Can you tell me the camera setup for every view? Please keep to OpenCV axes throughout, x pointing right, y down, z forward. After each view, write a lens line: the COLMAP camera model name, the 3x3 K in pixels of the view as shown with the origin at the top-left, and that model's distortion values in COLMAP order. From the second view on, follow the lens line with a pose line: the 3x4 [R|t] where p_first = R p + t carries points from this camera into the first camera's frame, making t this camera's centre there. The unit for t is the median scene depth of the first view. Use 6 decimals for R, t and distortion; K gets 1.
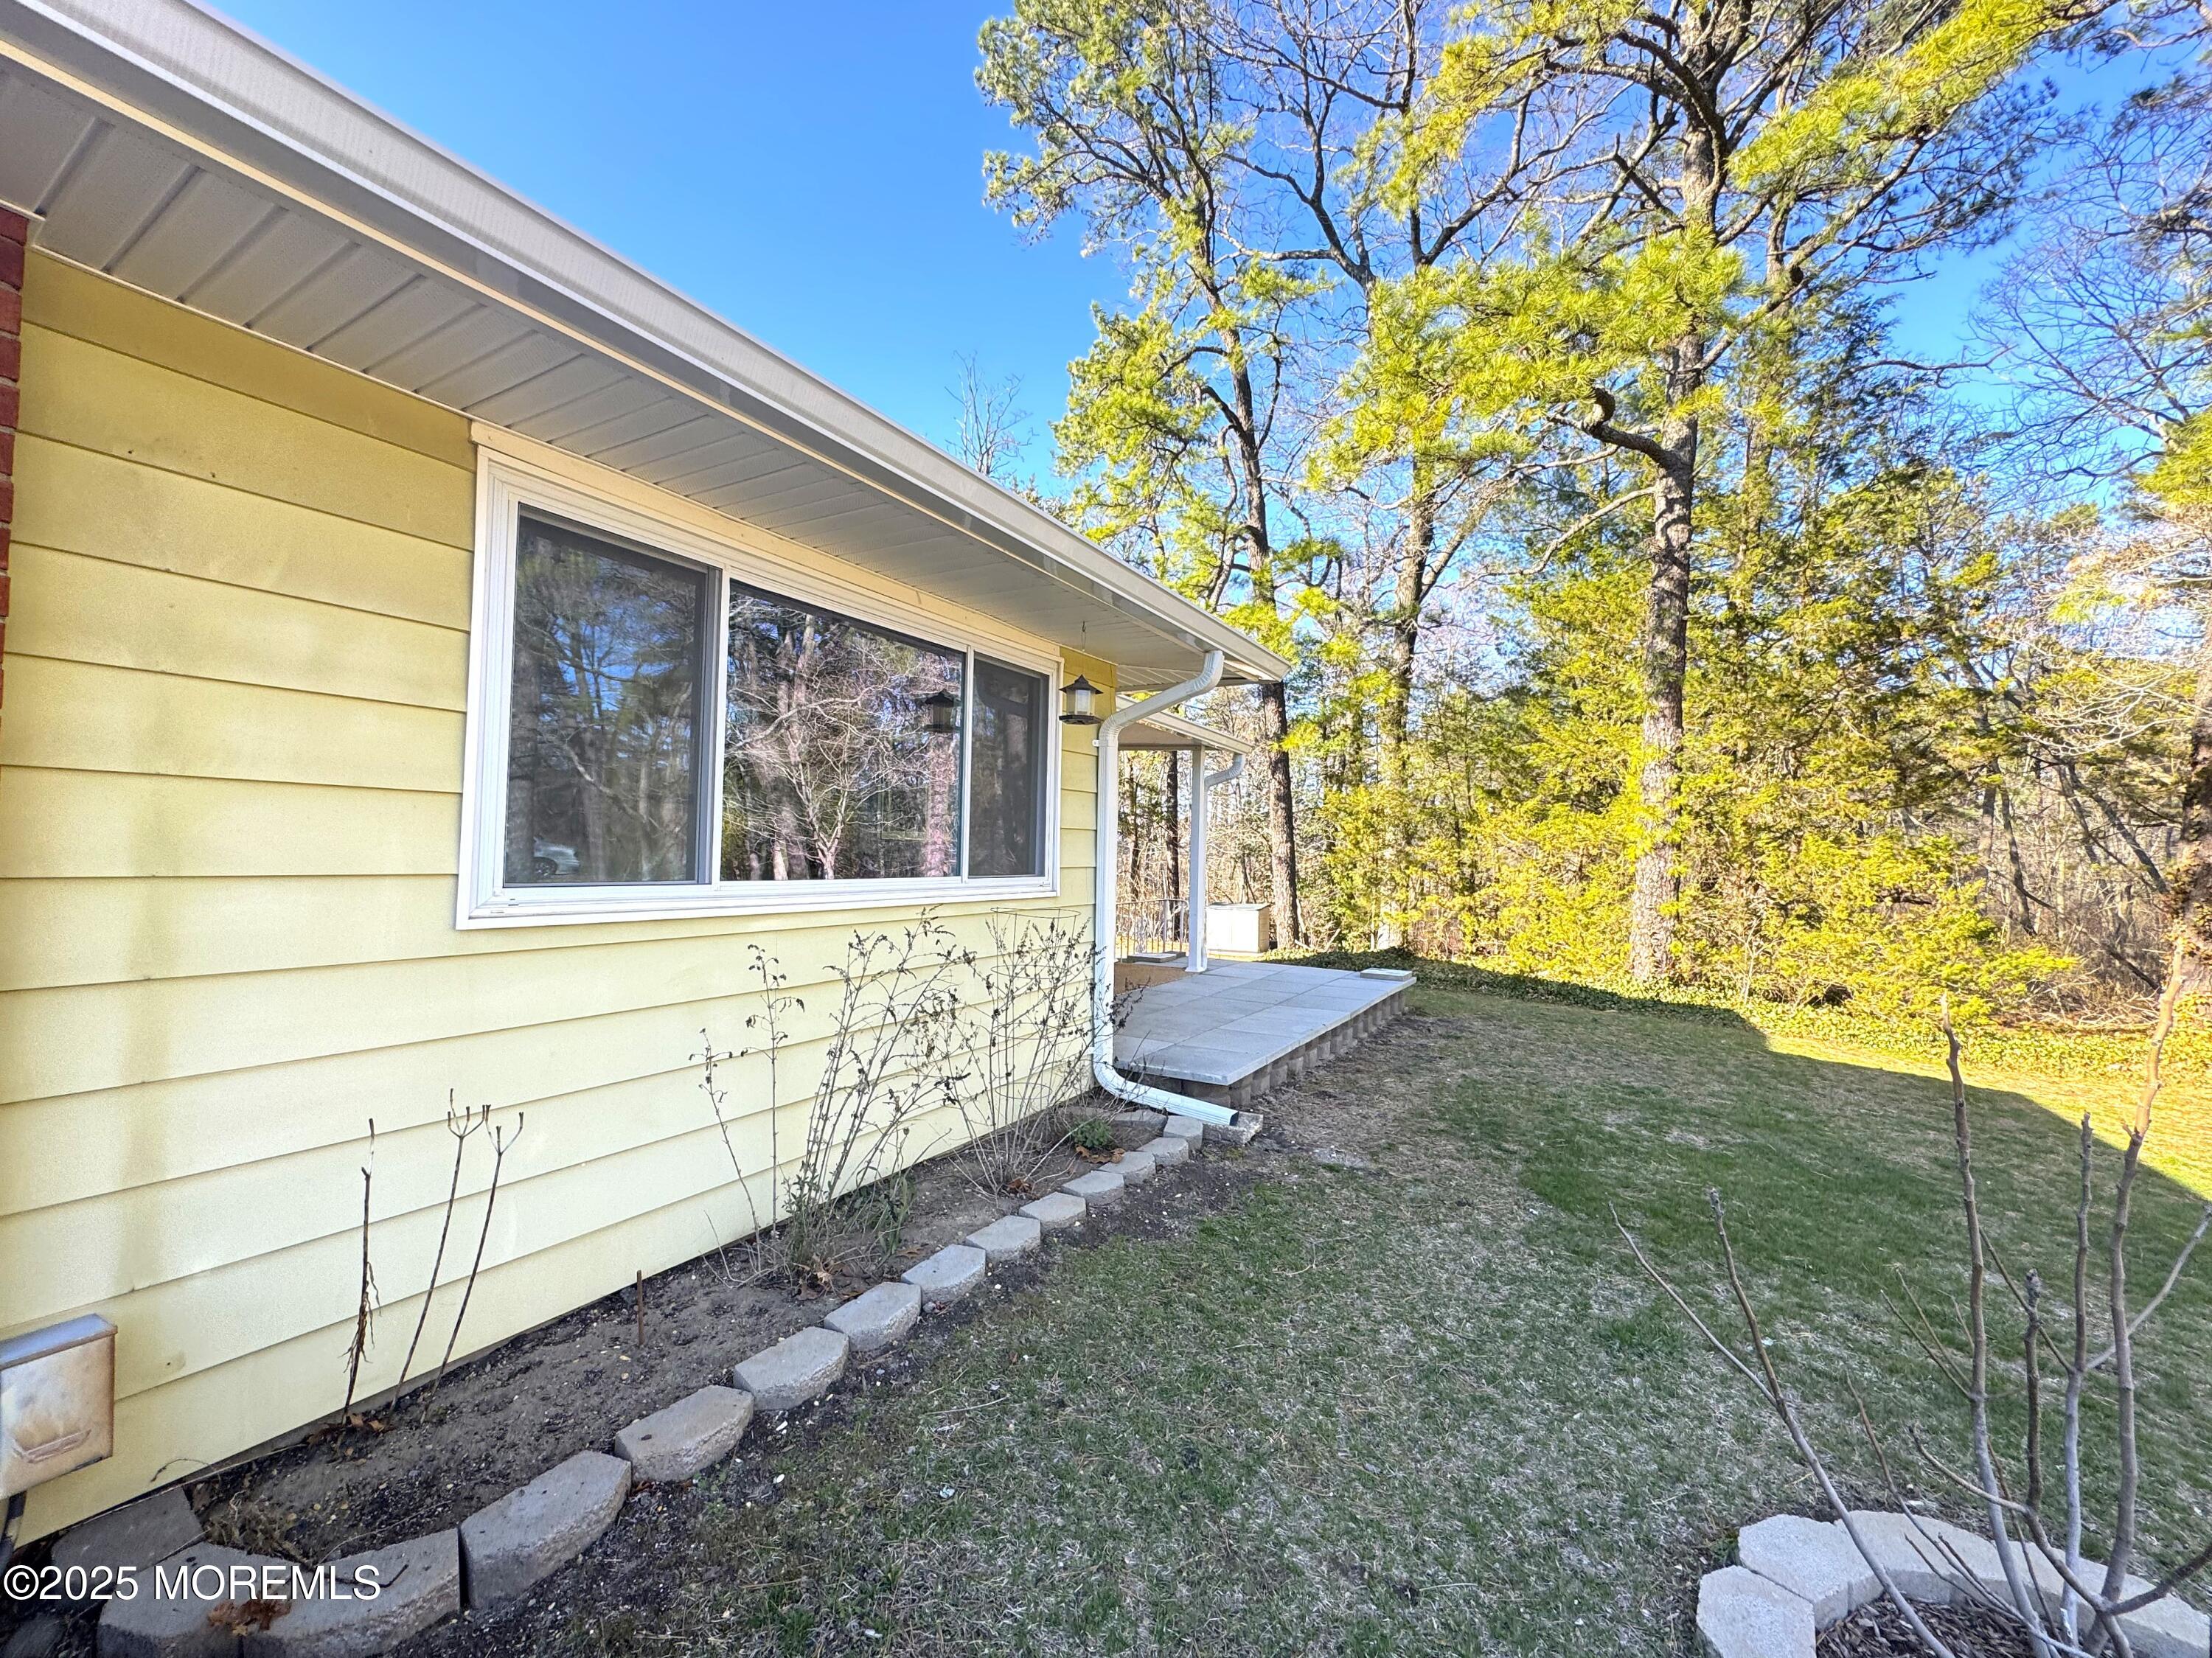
lens RADIAL K [[867.3, 0, 1106.0], [0, 867.3, 829.0], [0, 0, 1]] dist [-0.001387, -0.000019]
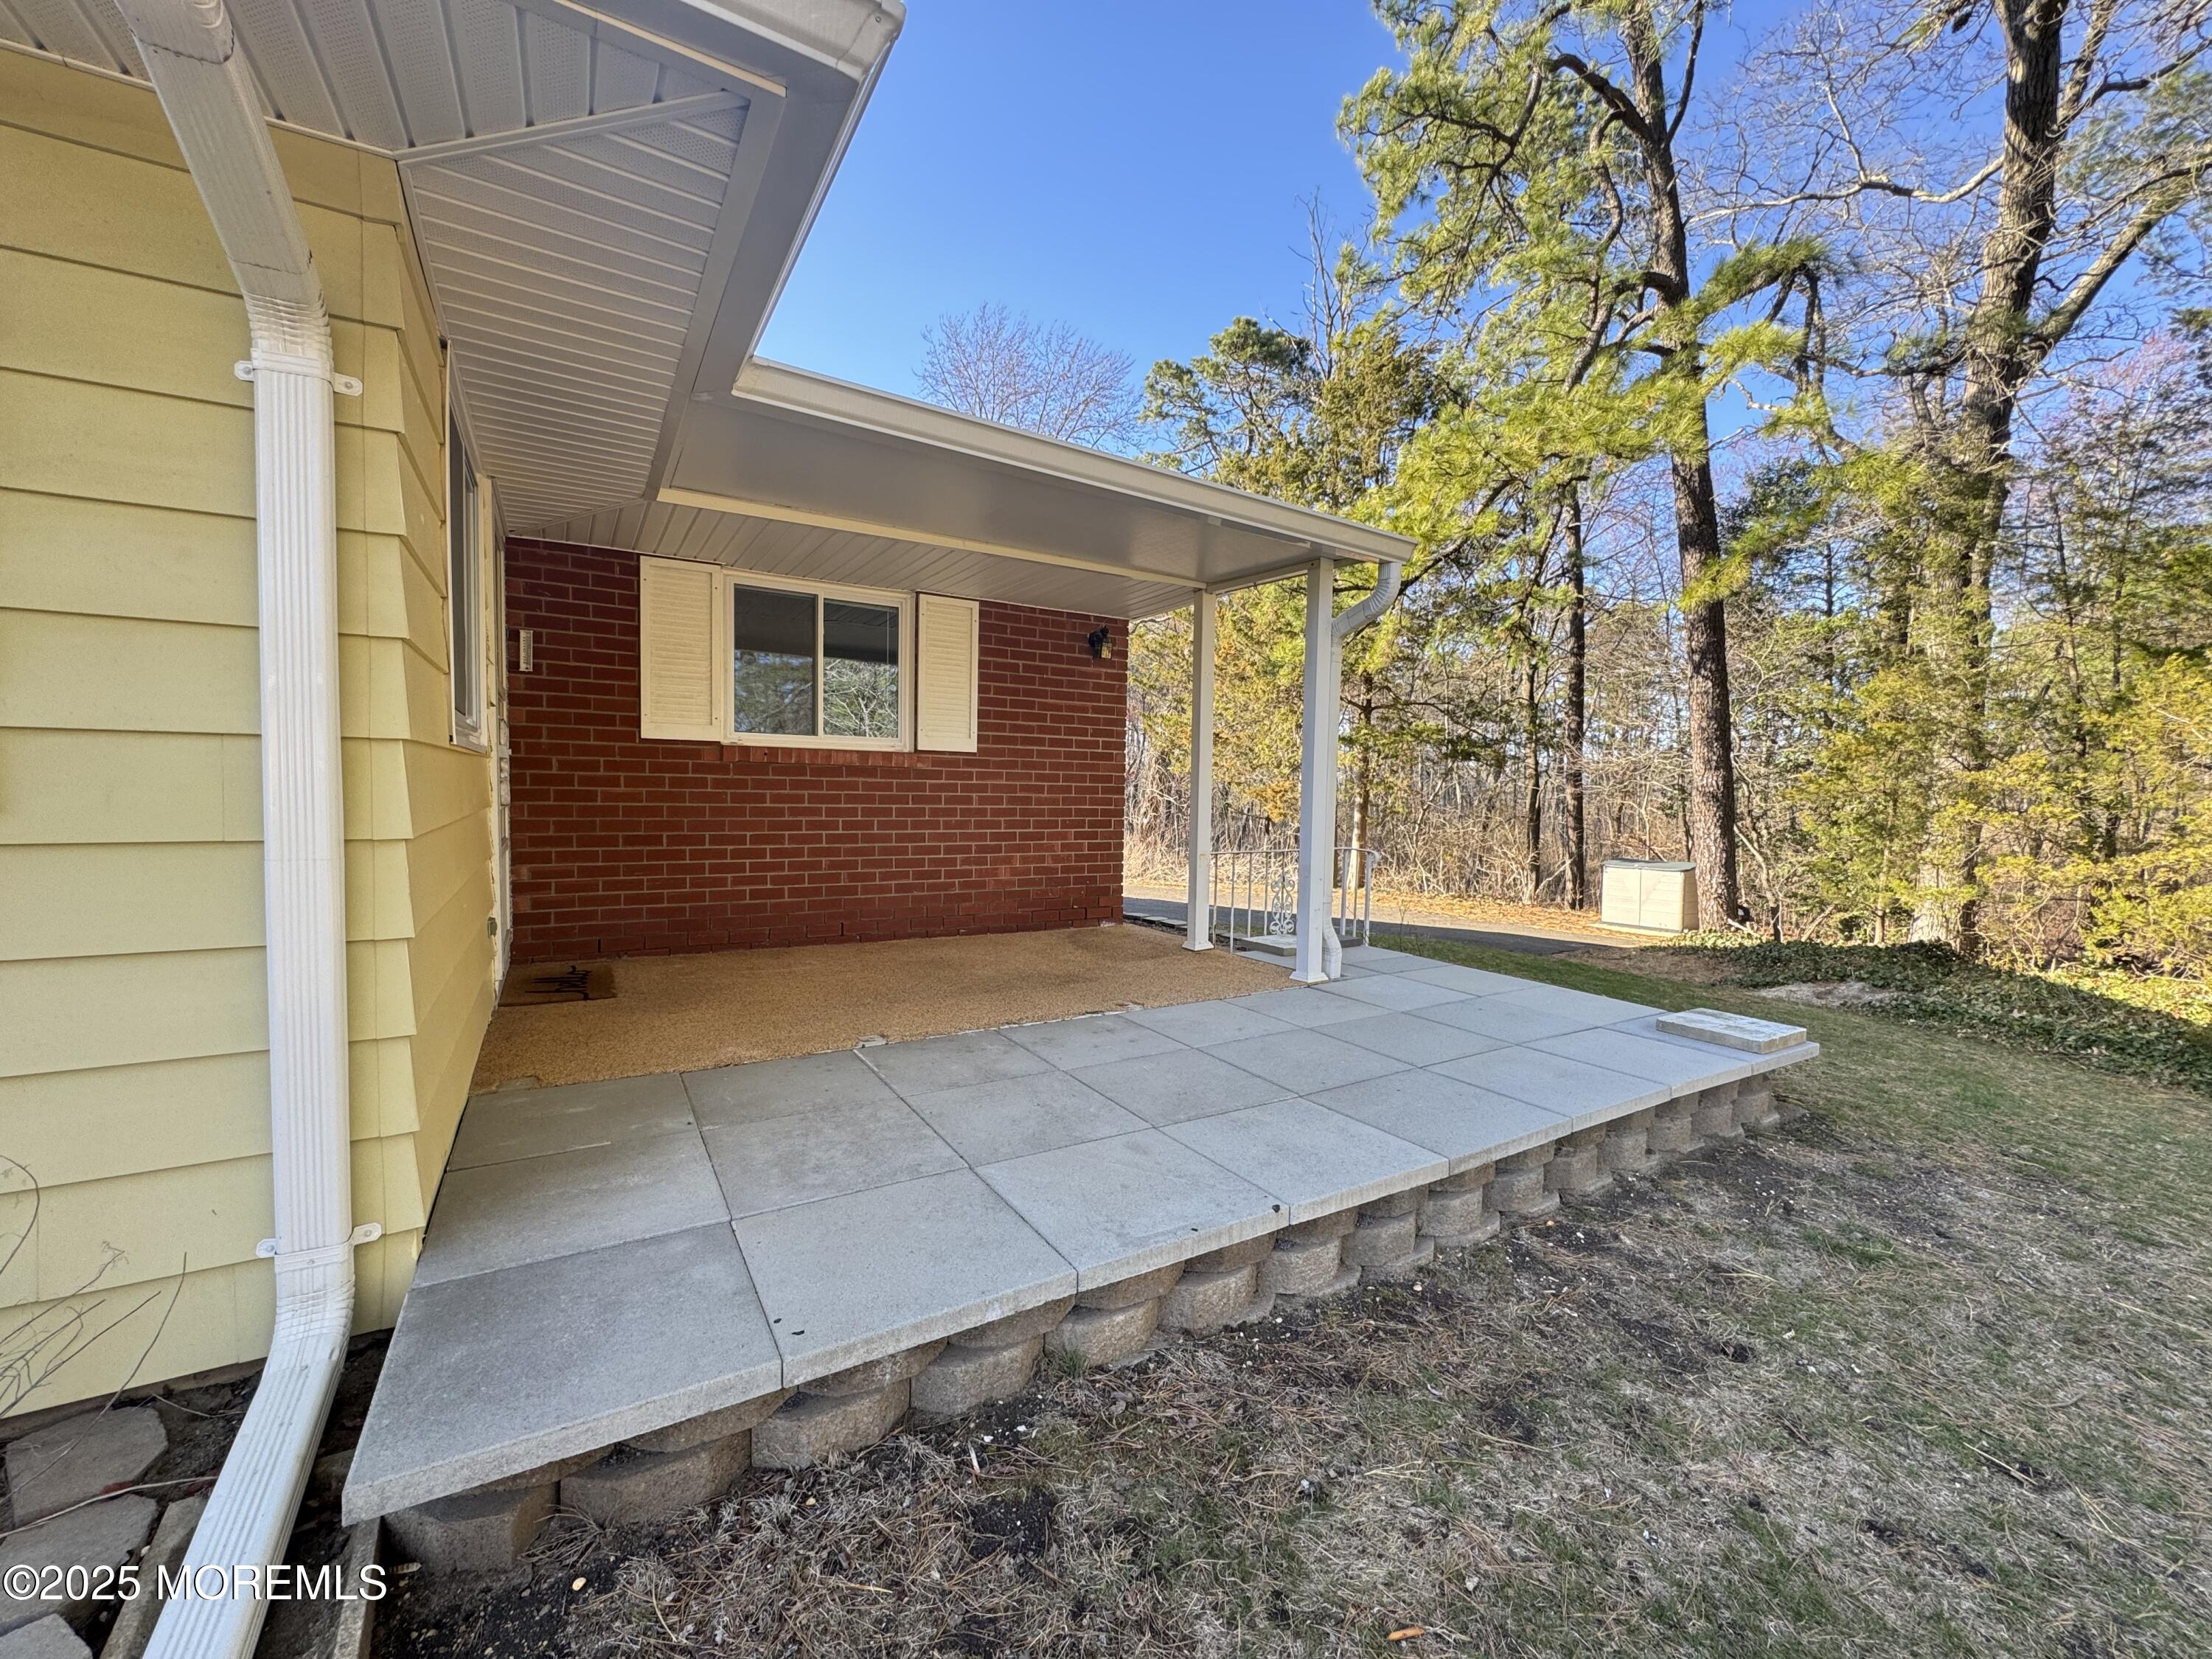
lens RADIAL K [[867.4, 0, 1106.0], [0, 867.4, 829.5], [0, 0, 1]] dist [-0.001387, -0.000019]
pose [[0.886625, 0.020153, -0.462050, 0.112761], [0.007200, 0.998328, 0.057359, 0.021834], [0.462433, -0.054183, 0.884997, 0.226893]]
